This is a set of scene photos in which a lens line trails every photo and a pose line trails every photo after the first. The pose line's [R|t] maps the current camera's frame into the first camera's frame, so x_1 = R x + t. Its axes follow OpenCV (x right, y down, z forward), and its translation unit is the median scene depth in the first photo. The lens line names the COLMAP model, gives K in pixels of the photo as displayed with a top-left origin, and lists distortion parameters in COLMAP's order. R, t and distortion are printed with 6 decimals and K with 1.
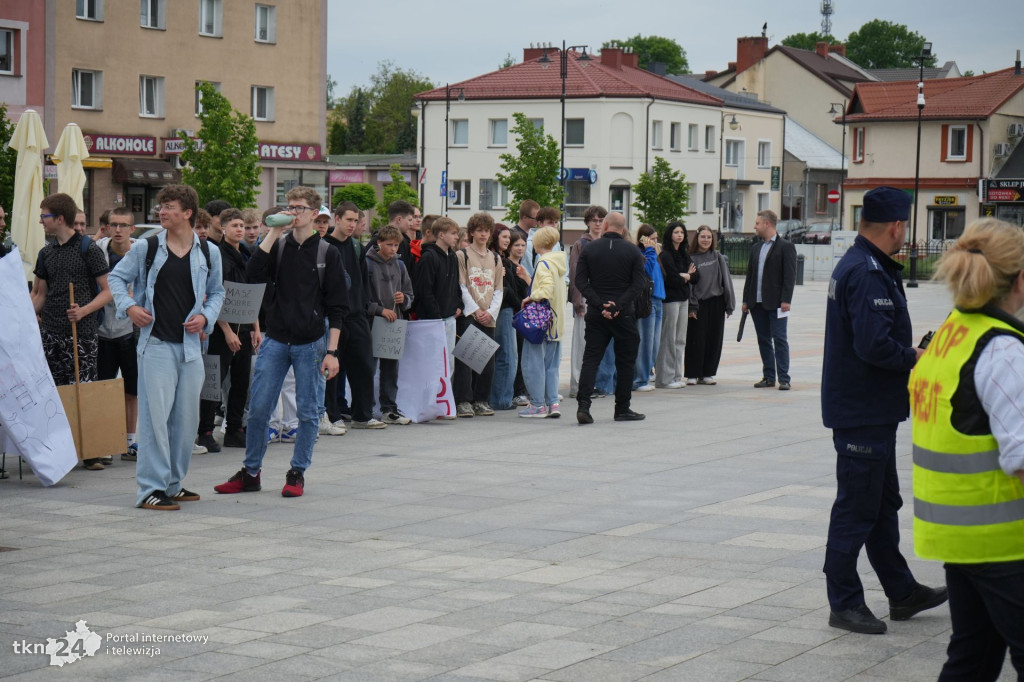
lens RADIAL K [[2077.3, 0, 490.3], [0, 2077.3, 337.0], [0, 0, 1]] dist [-0.053660, 0.152053]
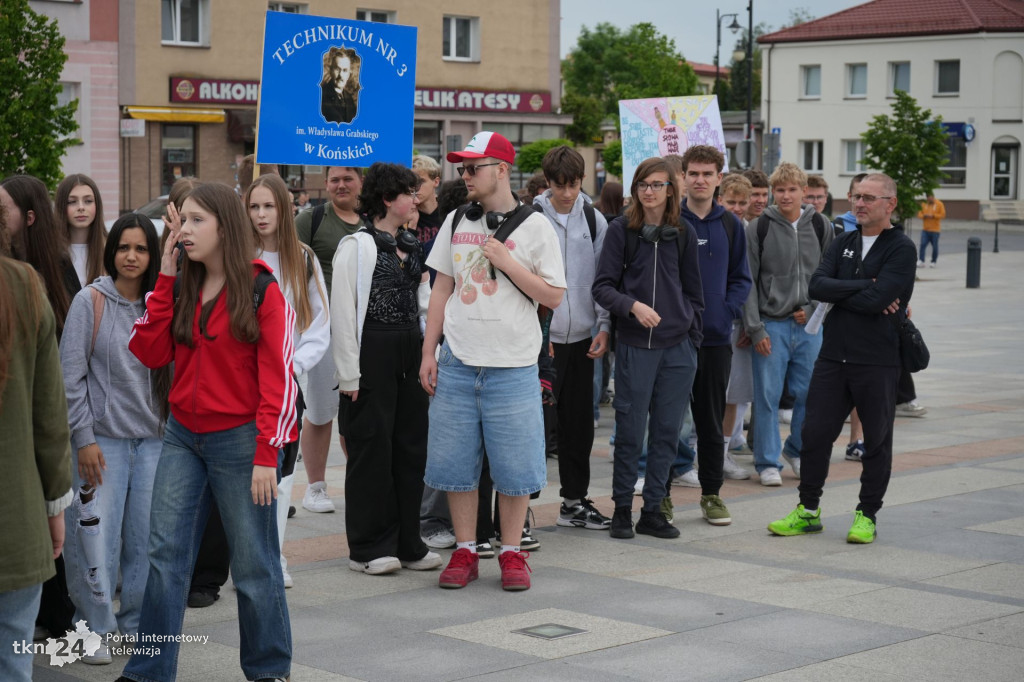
lens RADIAL K [[2077.3, 0, 490.3], [0, 2077.3, 337.0], [0, 0, 1]] dist [-0.053660, 0.152053]
pose [[0.967725, 0.010388, -0.251793, 0.096839], [-0.007146, 0.999879, 0.013786, -0.012086], [0.251906, -0.011541, 0.967683, 0.253349]]
